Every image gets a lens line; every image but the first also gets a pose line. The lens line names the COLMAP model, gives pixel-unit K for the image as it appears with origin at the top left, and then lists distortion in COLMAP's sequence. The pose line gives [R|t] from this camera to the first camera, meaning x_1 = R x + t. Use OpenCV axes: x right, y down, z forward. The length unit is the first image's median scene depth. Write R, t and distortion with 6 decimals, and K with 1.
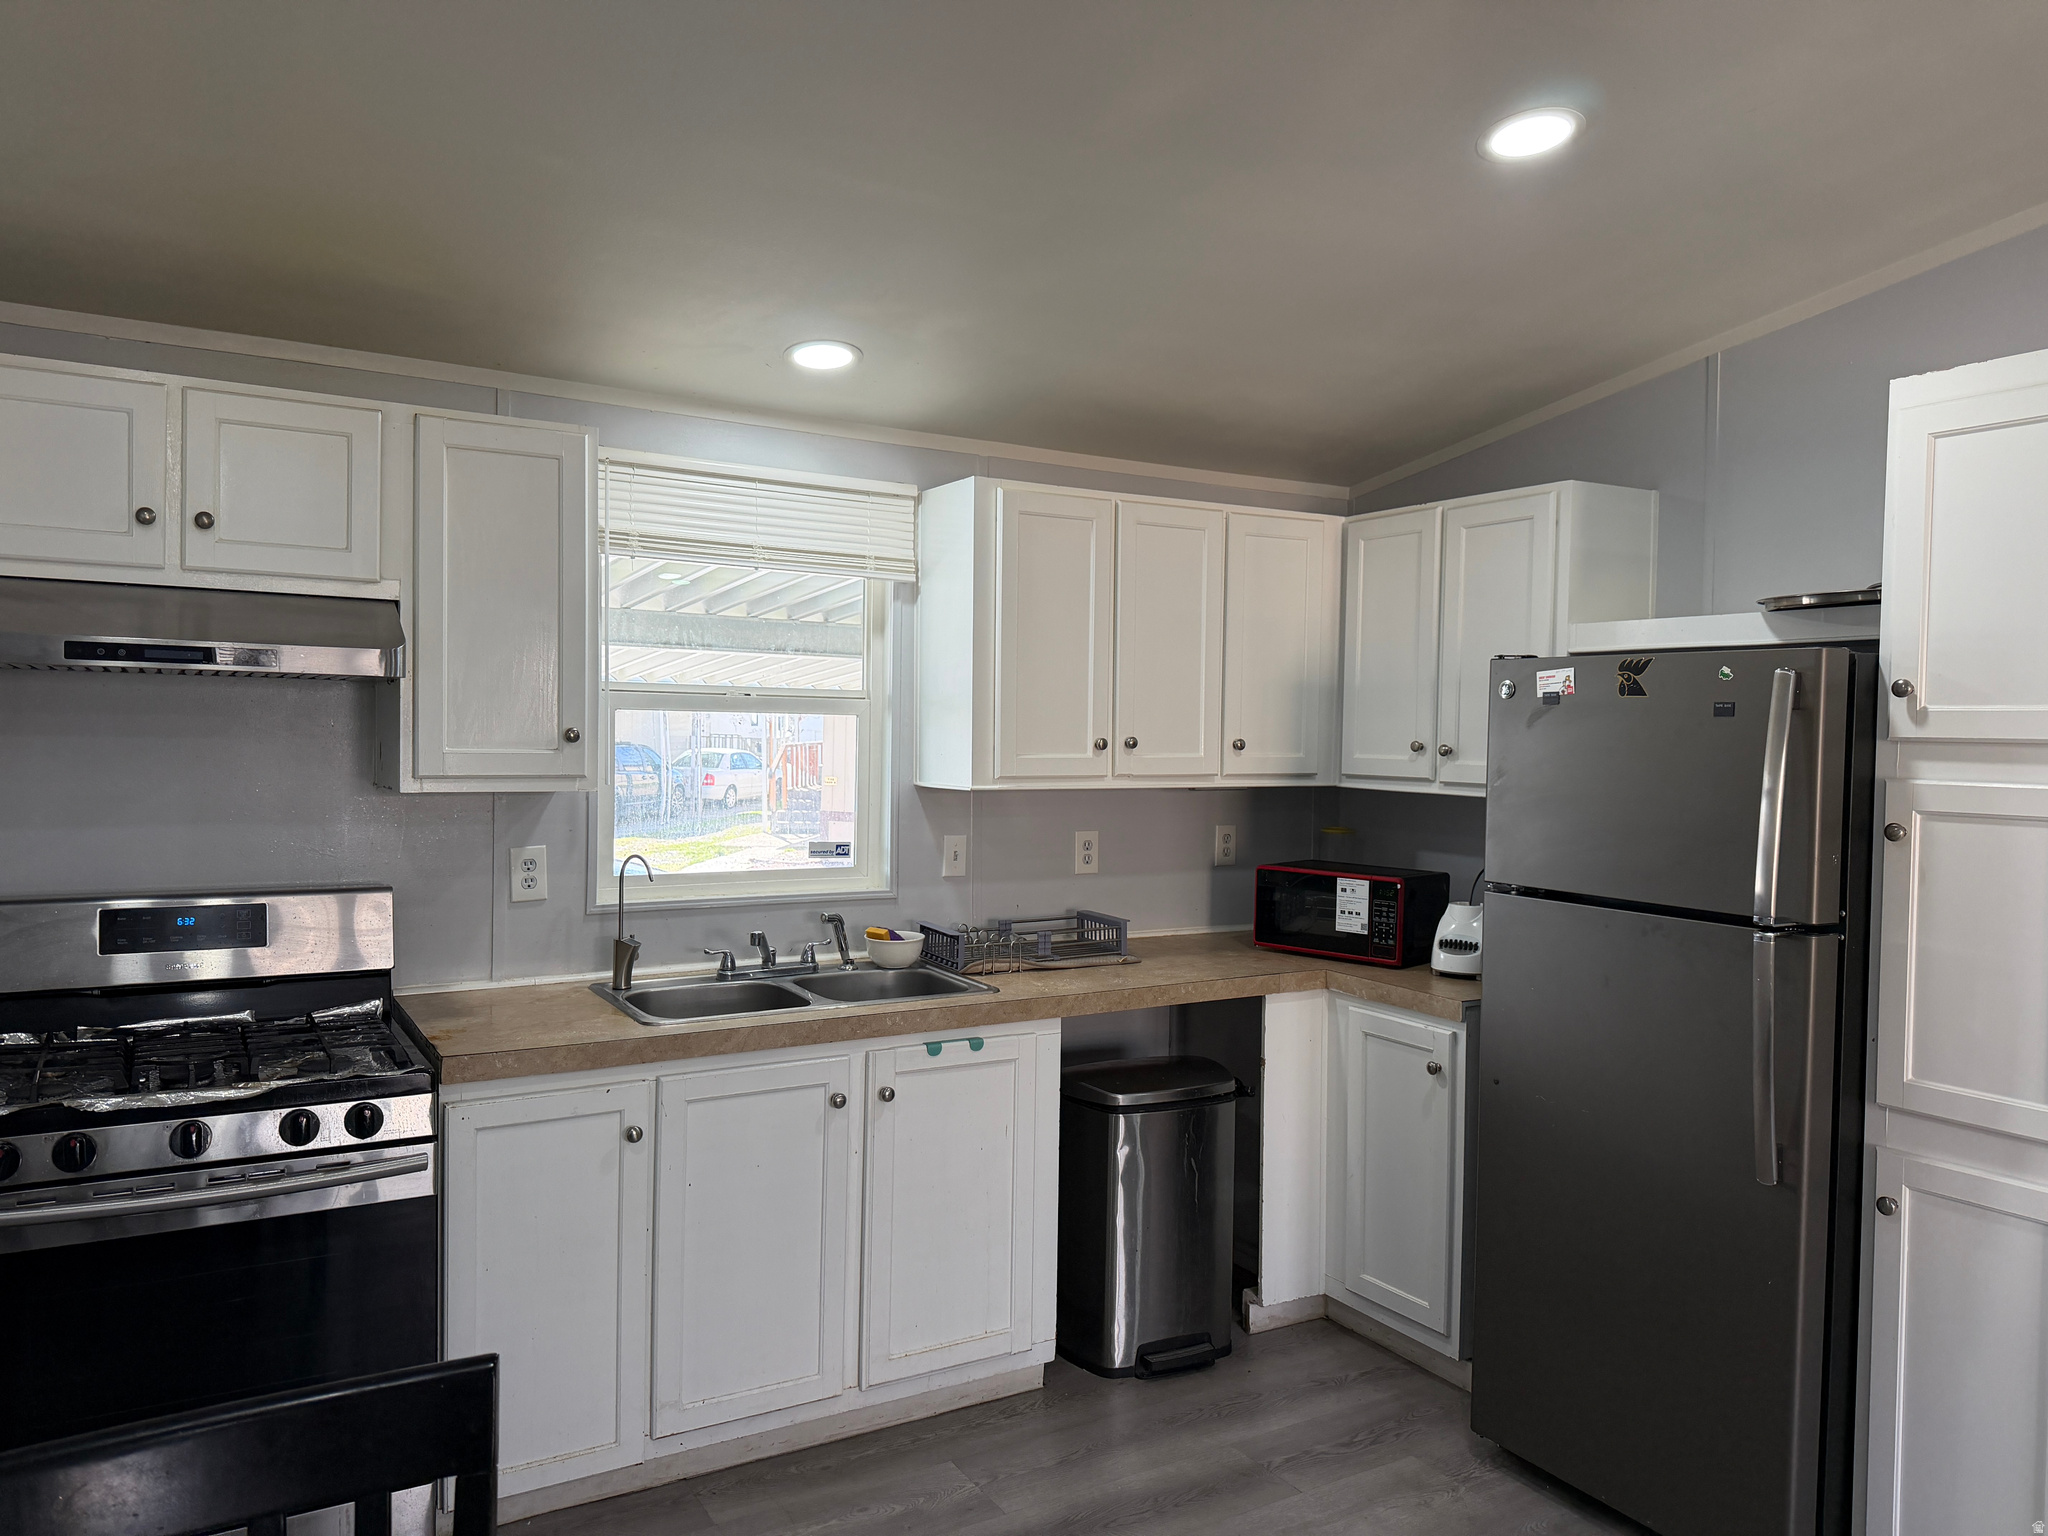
lens RADIAL K [[1428.5, 0, 1041.3], [0, 1428.5, 762.1], [0, 0, 1]] dist [0.081502, -0.137436]
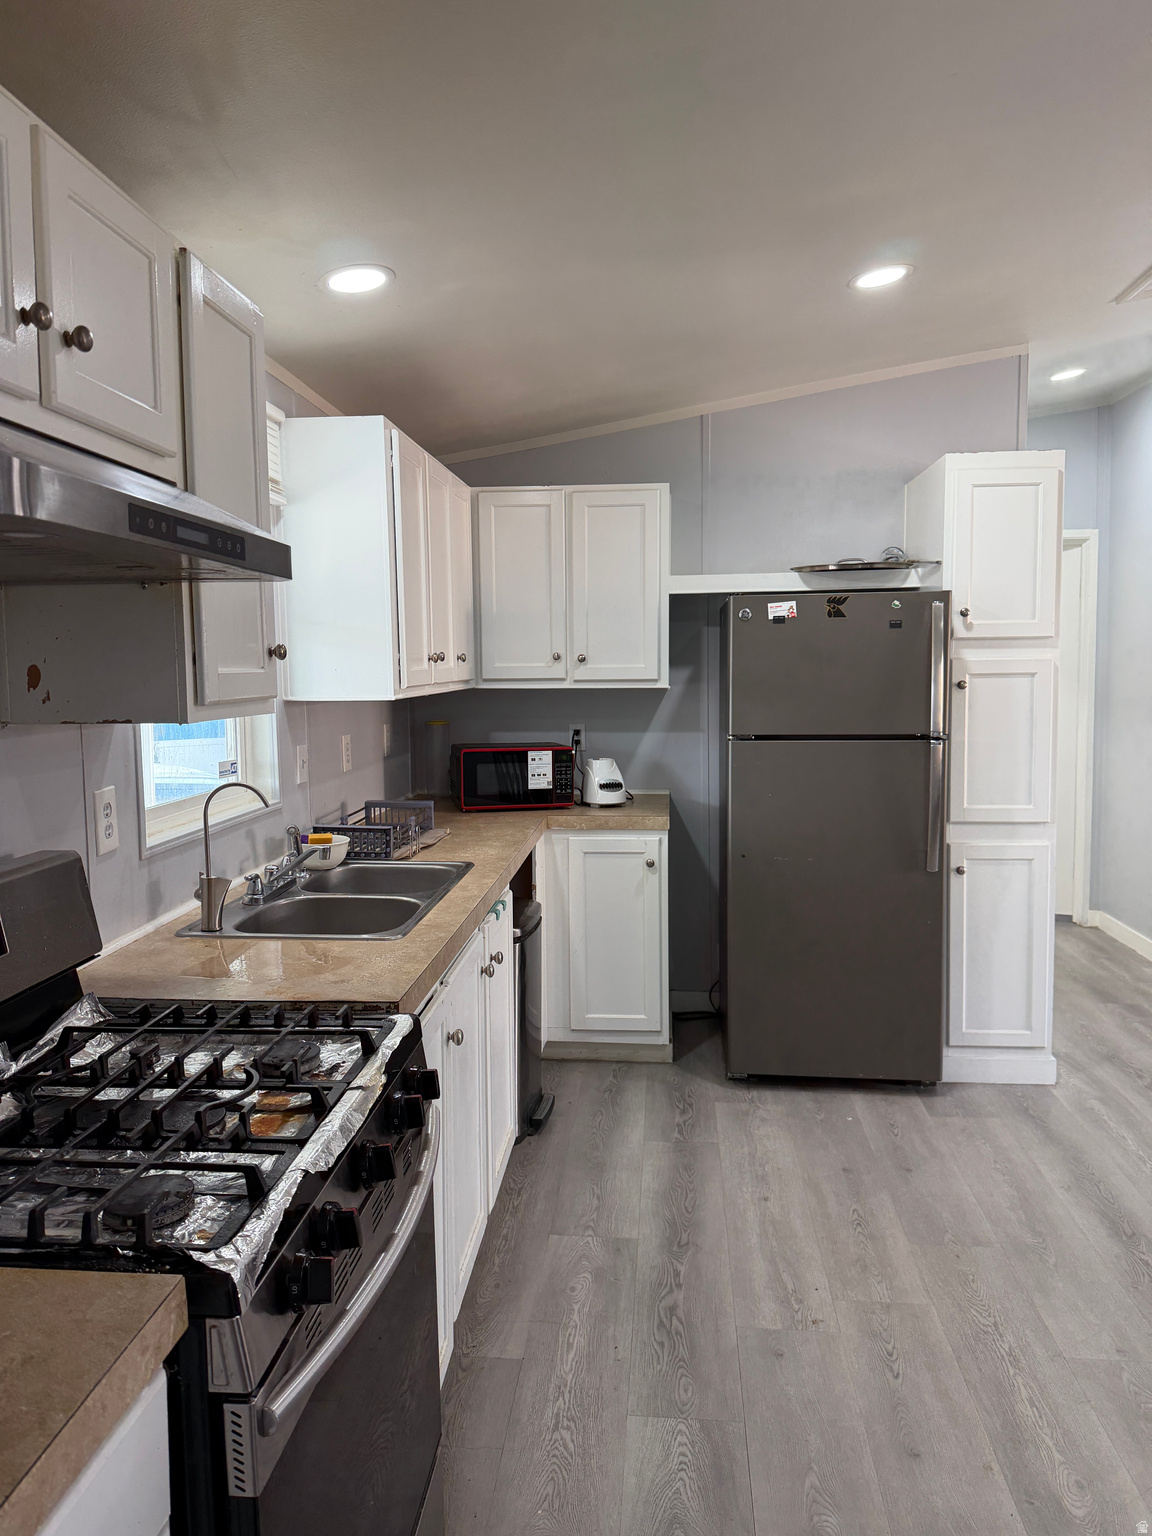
lens RADIAL K [[1071.4, 0, 539.5], [0, 1071.4, 733.7], [0, 0, 1]] dist [0.081502, -0.137436]
pose [[0.607694, -0.078661, 0.790266, -0.690075], [0.043531, 0.996886, 0.065754, -0.005796], [-0.792977, -0.005557, 0.609226, 0.396912]]
